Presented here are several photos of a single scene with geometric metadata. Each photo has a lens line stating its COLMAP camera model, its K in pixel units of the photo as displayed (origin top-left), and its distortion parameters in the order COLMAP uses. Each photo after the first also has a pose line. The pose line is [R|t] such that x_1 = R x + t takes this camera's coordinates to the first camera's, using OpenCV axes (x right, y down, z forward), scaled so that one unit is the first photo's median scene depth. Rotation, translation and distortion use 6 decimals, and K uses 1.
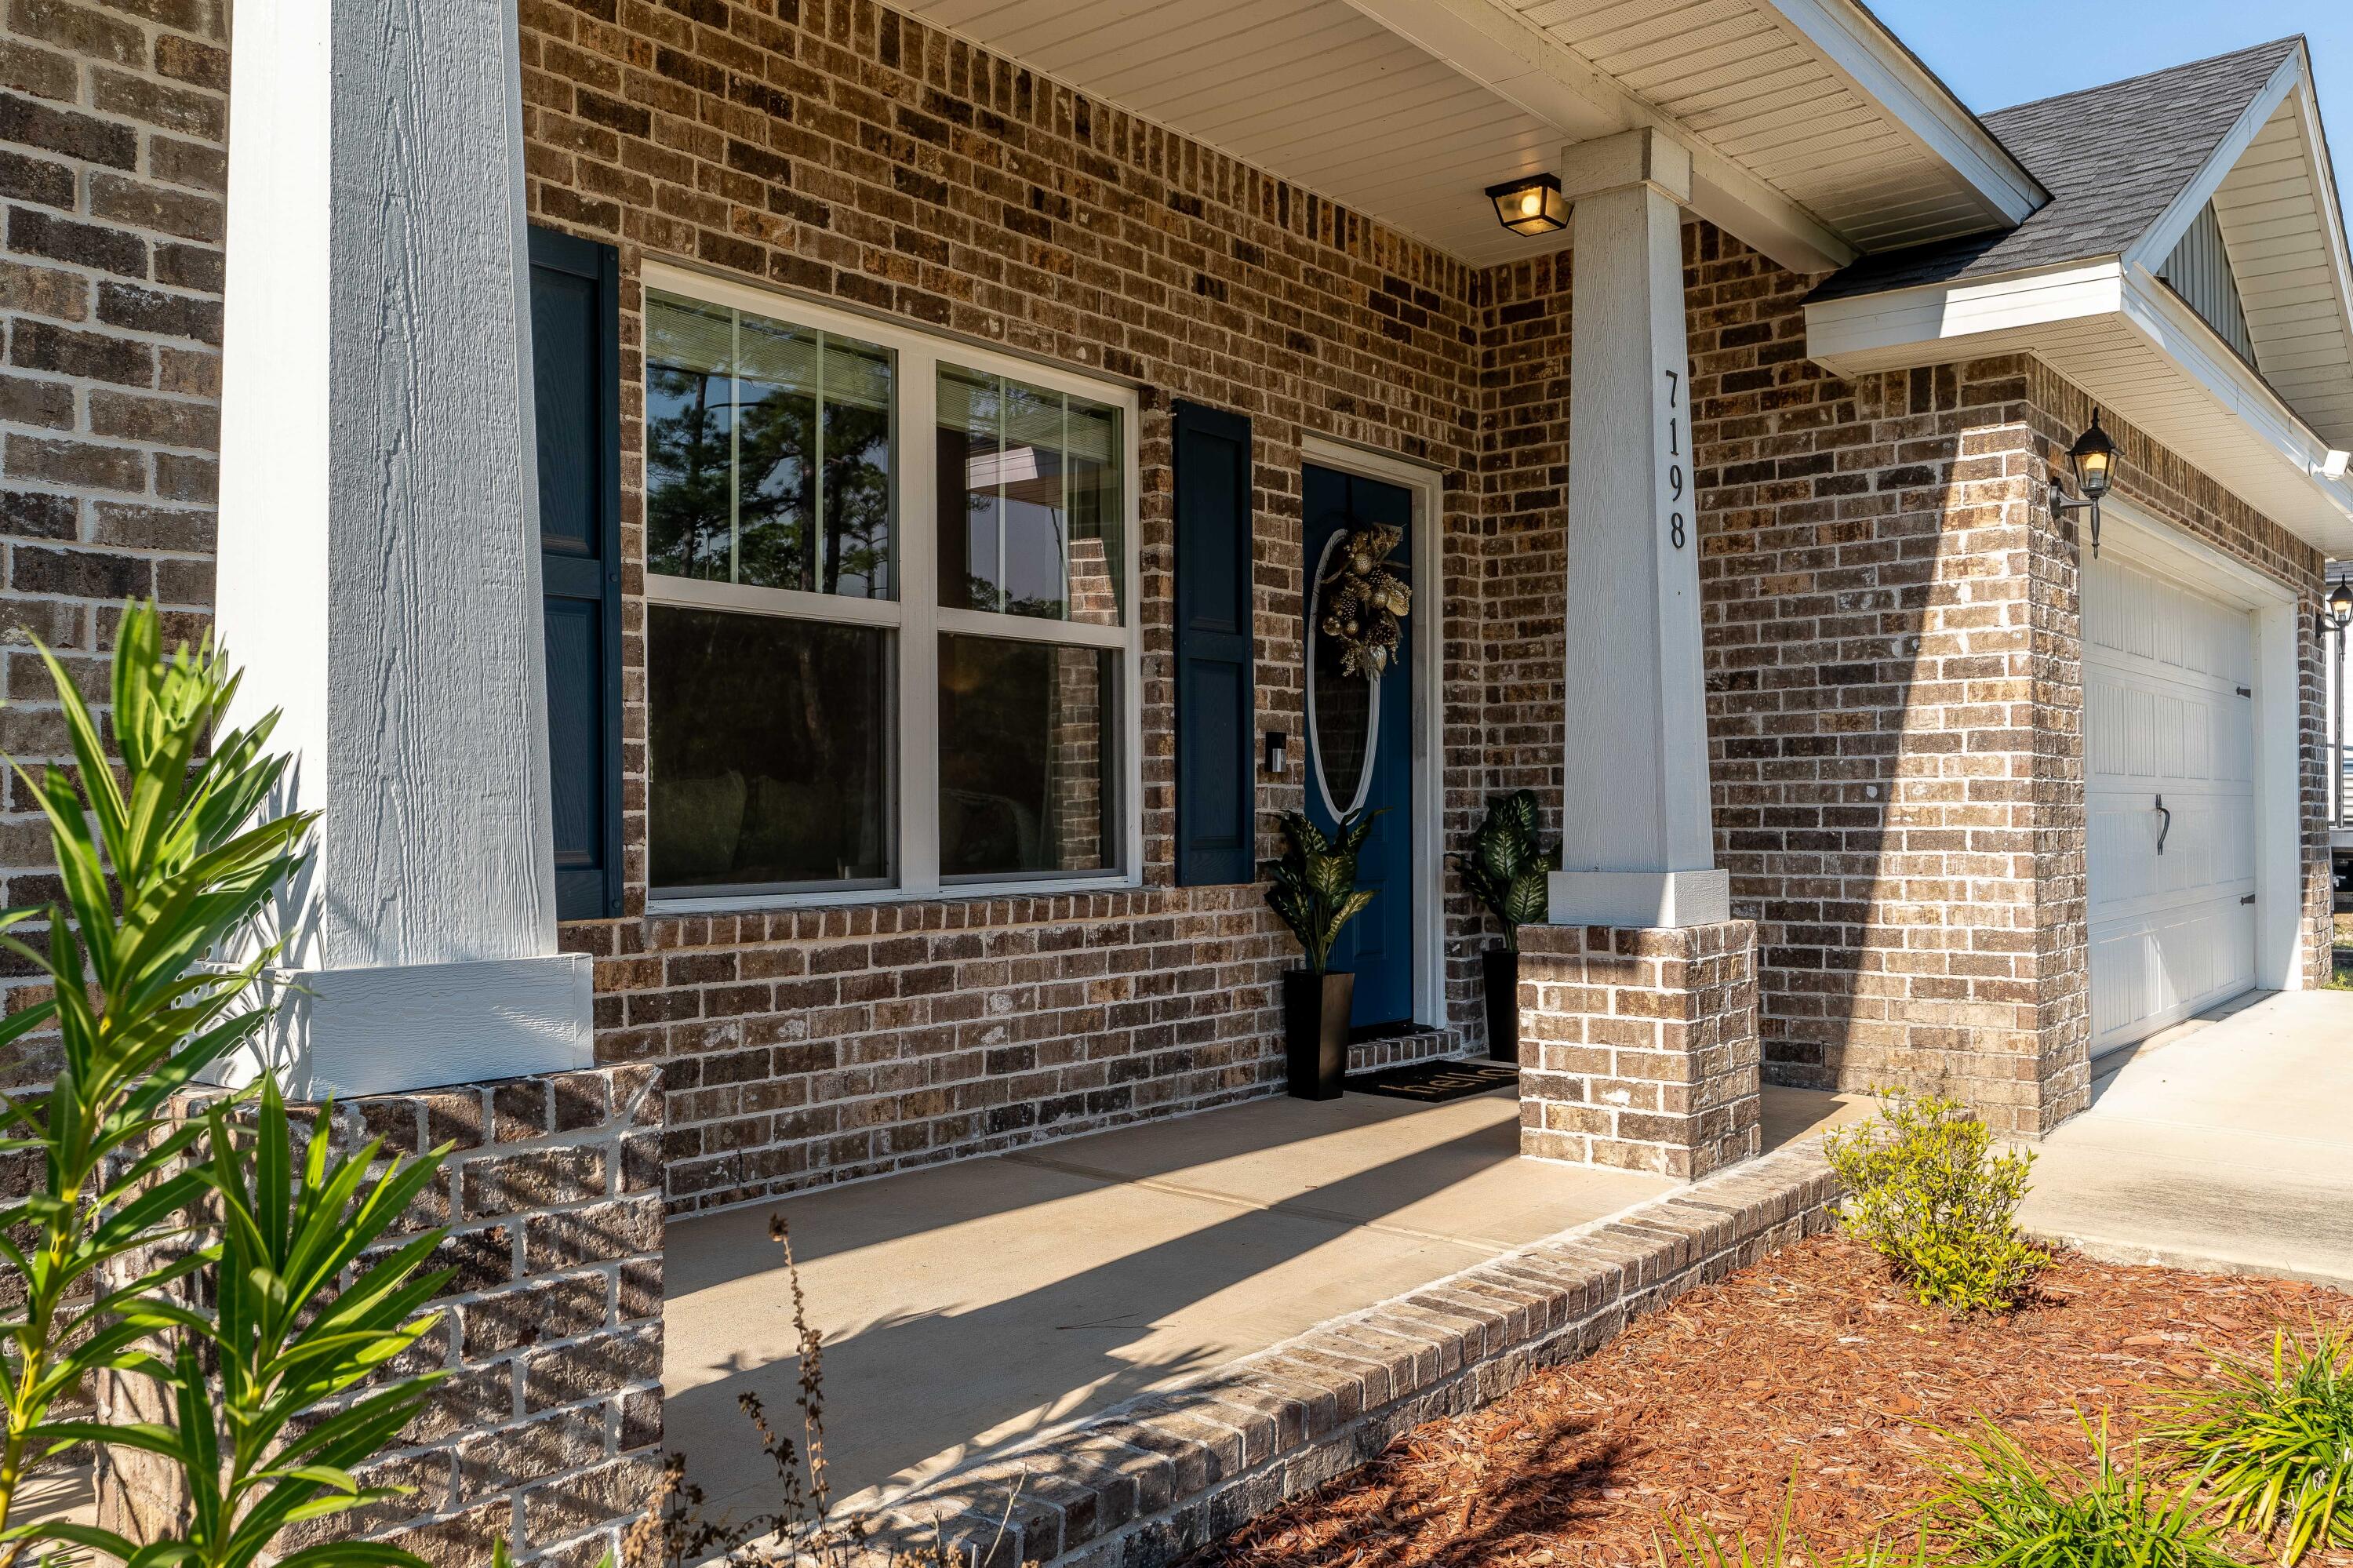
lens RADIAL K [[1850.5, 0, 1176.5], [0, 1850.5, 784.0], [0, 0, 1]] dist [-0.000097, -0.005917]
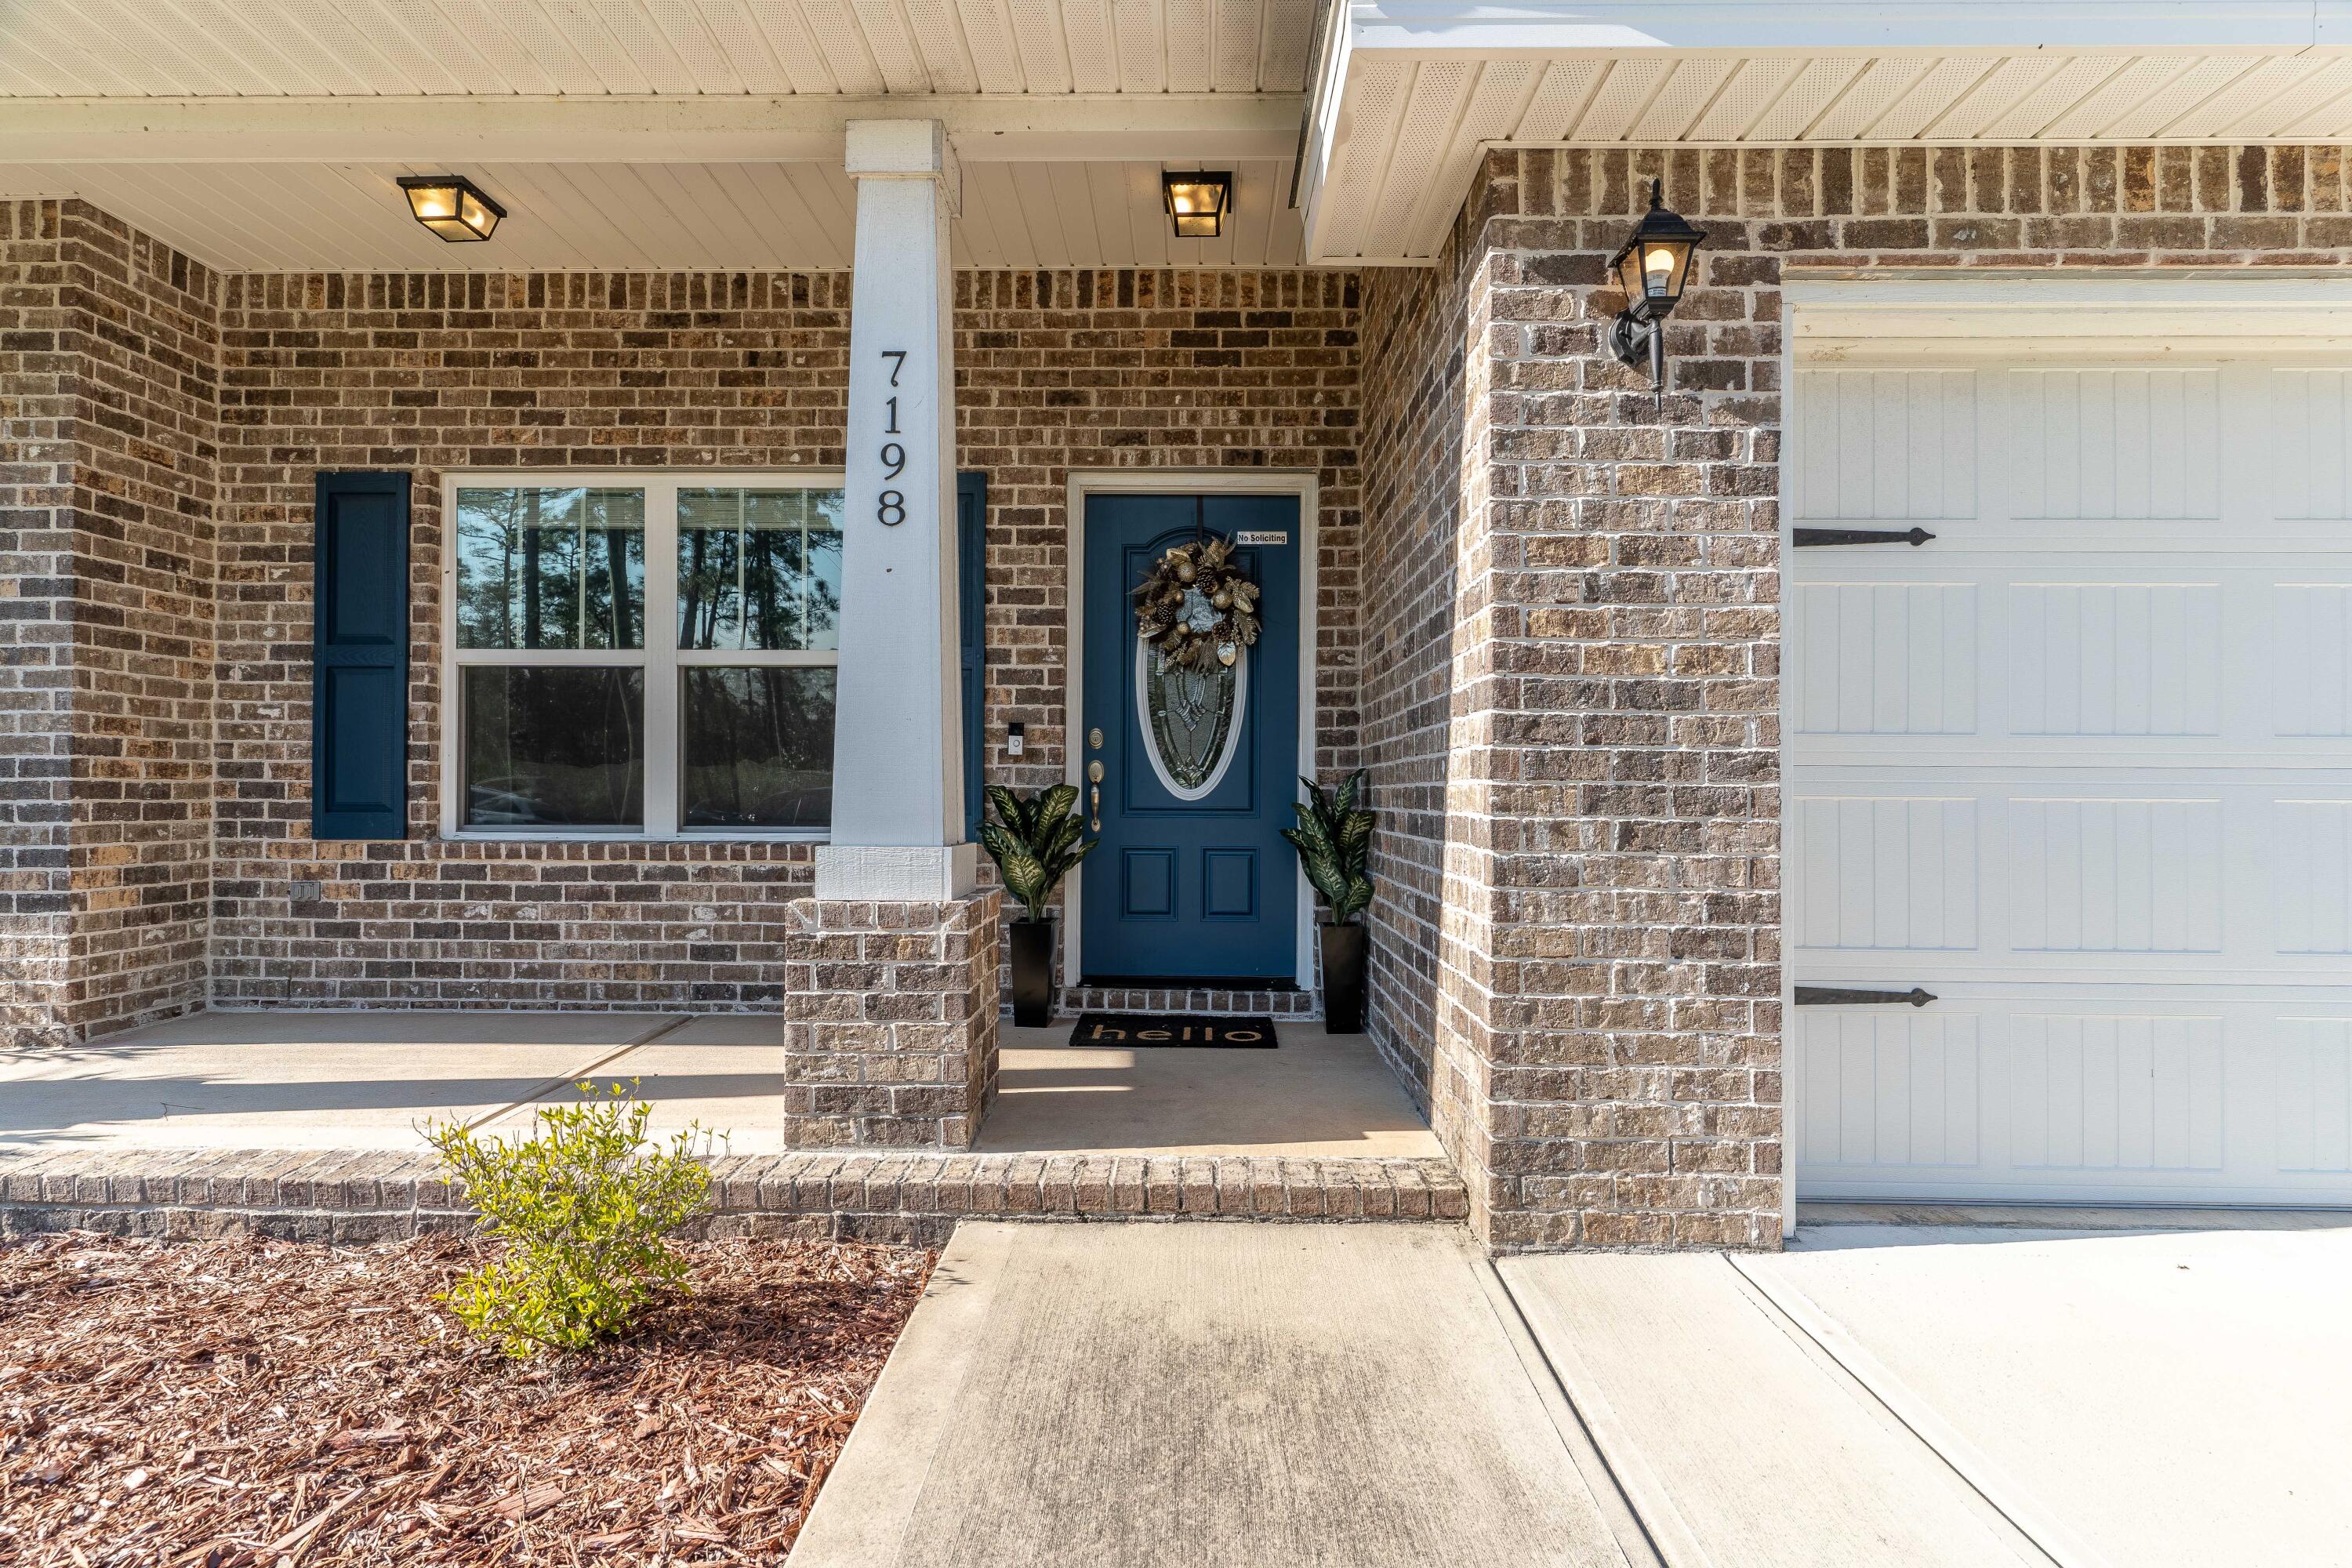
lens RADIAL K [[1124.4, 0, 1176.0], [0, 1124.4, 784.0], [0, 0, 1]] dist [0.001726, 0.000683]
pose [[0.617640, 0.003293, -0.786454, 0.907933], [0.003436, 0.999970, 0.006885, 0.010569], [0.786453, -0.006955, 0.617611, 0.795392]]
